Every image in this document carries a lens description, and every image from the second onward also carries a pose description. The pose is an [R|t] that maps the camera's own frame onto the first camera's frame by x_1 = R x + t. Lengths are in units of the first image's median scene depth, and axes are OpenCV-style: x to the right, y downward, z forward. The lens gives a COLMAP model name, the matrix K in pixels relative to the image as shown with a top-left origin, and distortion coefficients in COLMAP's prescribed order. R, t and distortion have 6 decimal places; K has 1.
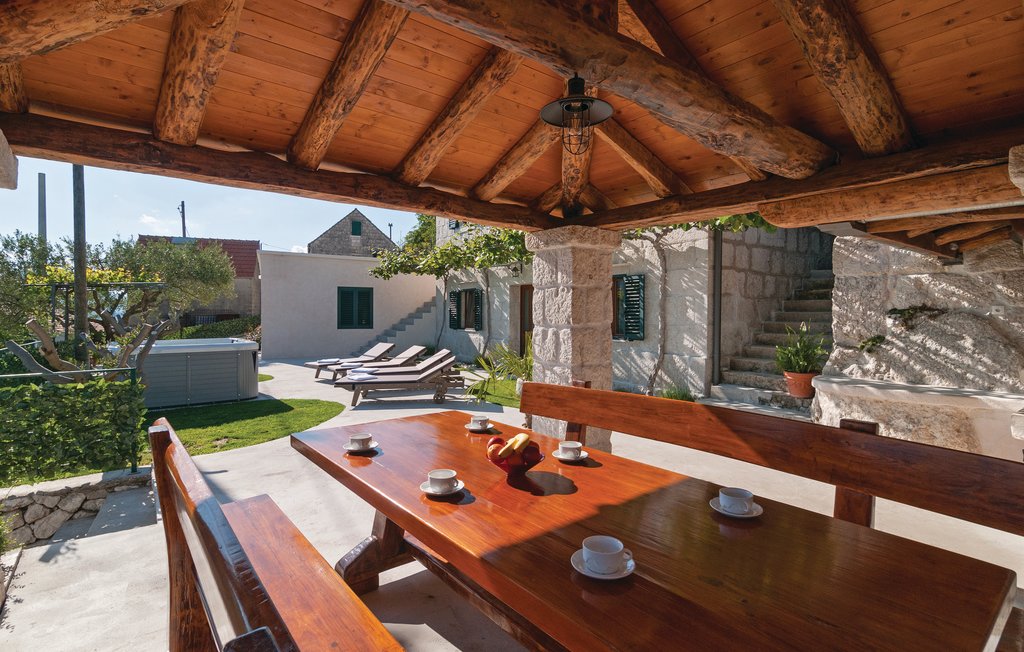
lens RADIAL K [[498.3, 0, 528.2], [0, 498.3, 310.9], [0, 0, 1]] dist [-0.012025, 0.001125]
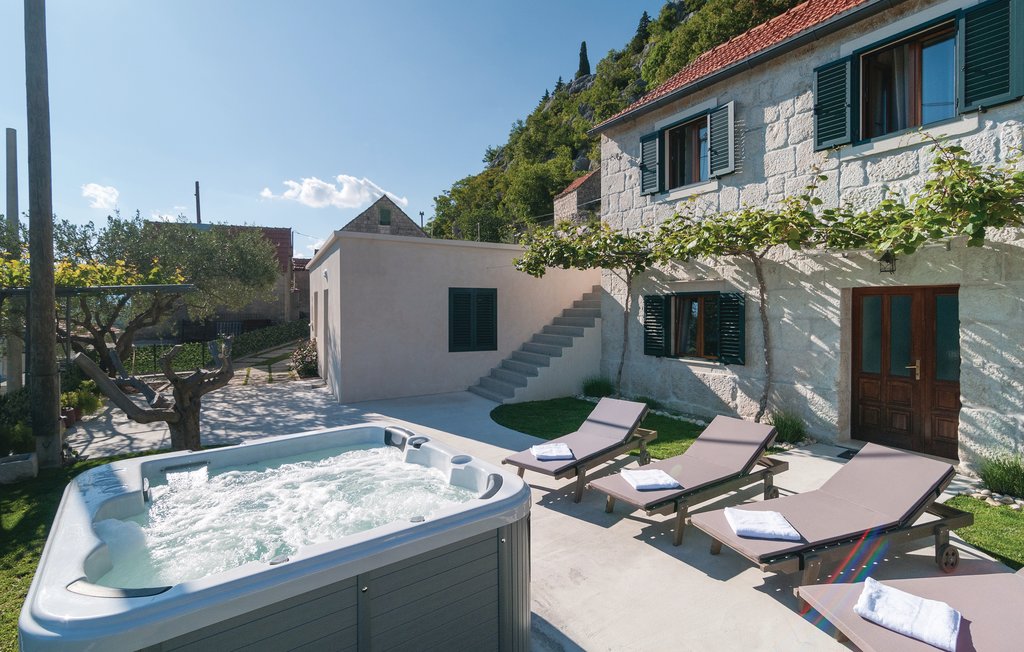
lens RADIAL K [[492.2, 0, 511.2], [0, 492.2, 303.6], [0, 0, 1]] dist [-0.001115, -0.000052]
pose [[0.999722, -0.003818, -0.023266, -0.309248], [0.003799, 0.999992, -0.000878, -0.029315], [0.023269, 0.000790, 0.999729, 0.381419]]
